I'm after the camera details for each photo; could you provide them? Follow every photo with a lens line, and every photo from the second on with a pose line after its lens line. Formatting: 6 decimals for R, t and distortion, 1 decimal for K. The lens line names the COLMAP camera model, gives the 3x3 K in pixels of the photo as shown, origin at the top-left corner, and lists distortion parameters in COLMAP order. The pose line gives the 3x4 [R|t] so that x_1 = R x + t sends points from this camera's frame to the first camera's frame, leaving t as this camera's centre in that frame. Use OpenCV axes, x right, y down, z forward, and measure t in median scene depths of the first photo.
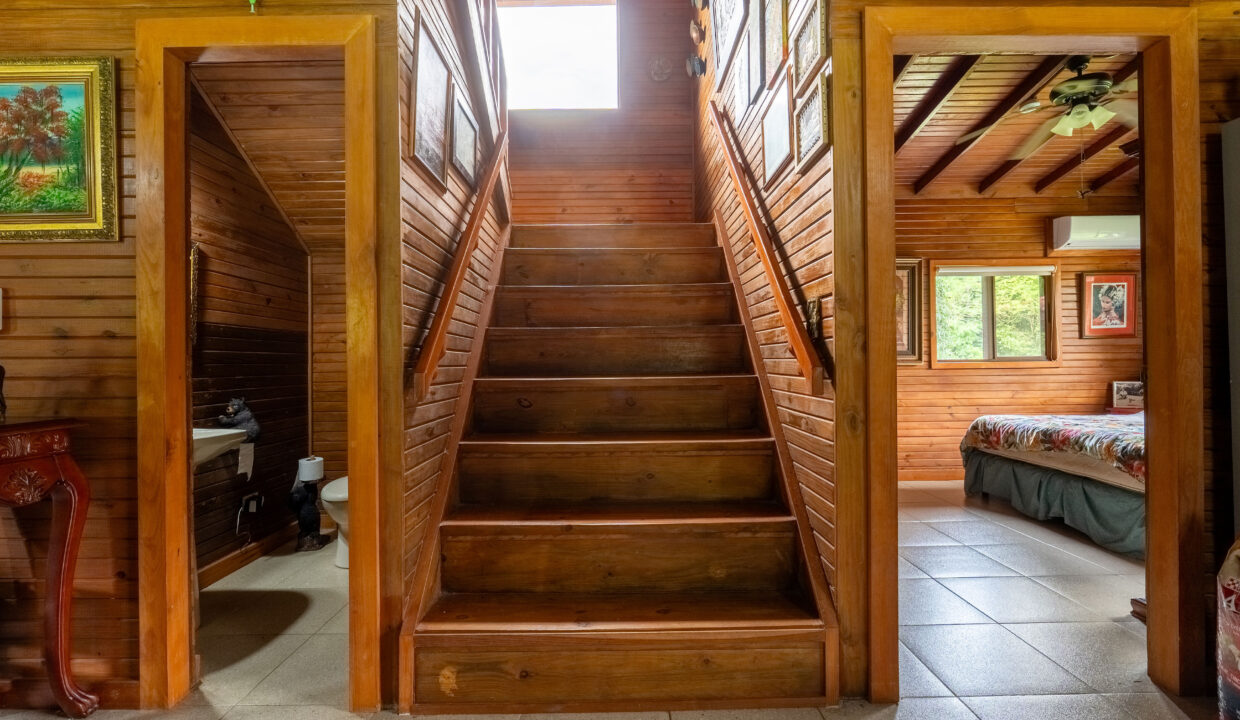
lens RADIAL K [[546.4, 0, 615.2], [0, 546.4, 360.5], [0, 0, 1]] dist [-0.004376, -0.000998]
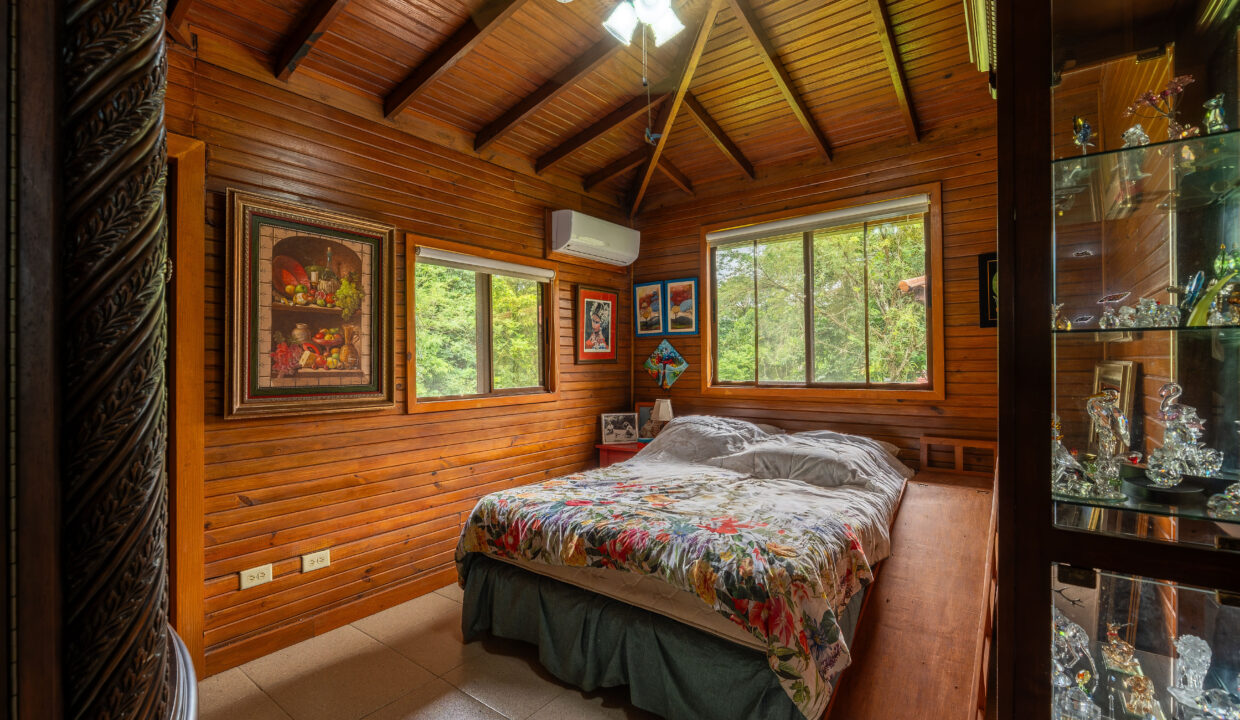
lens RADIAL K [[541.2, 0, 611.9], [0, 541.2, 359.2], [0, 0, 1]] dist [-0.001196, -0.000387]
pose [[0.620703, 0.010549, 0.783975, 0.305872], [0.001741, 0.999888, -0.014833, -0.043554], [-0.784044, 0.010572, 0.620615, 0.551945]]
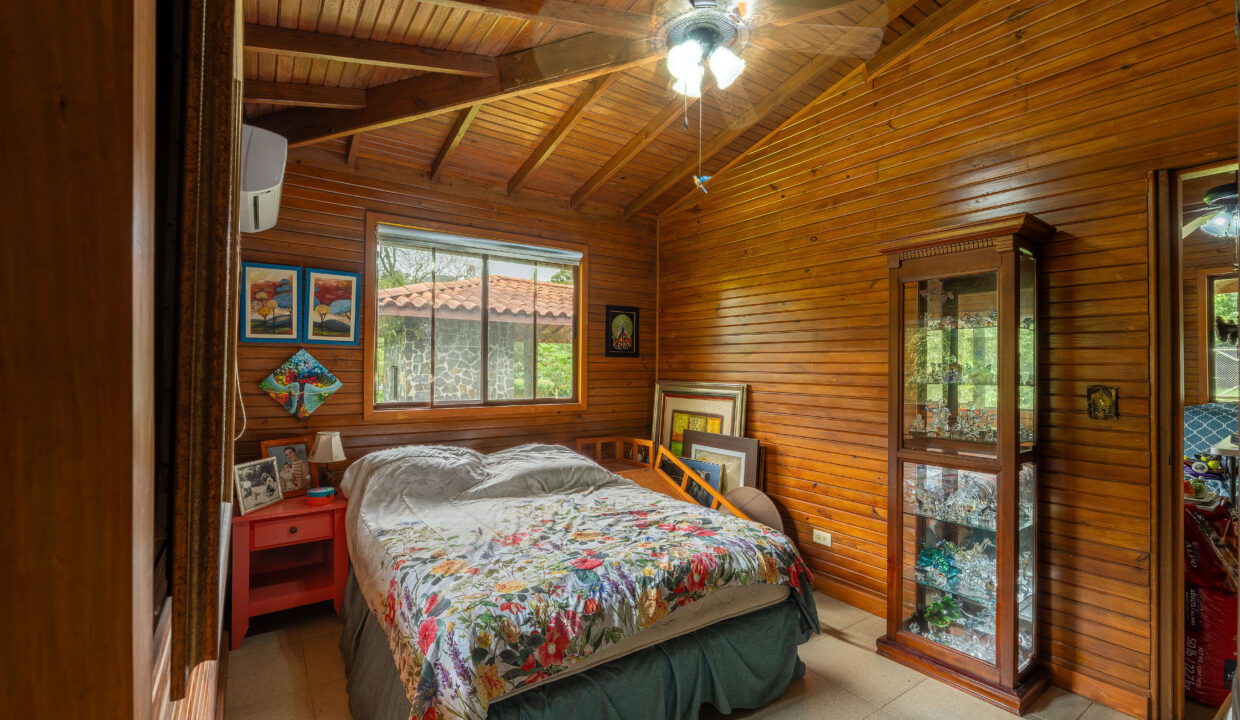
lens RADIAL K [[531.6, 0, 620.7], [0, 531.6, 361.1], [0, 0, 1]] dist [-0.007201, -0.000474]
pose [[-0.563637, 0.014860, 0.825889, 0.332643], [-0.004625, 0.999766, -0.021145, -0.067548], [-0.826010, -0.015738, -0.563436, 1.195296]]
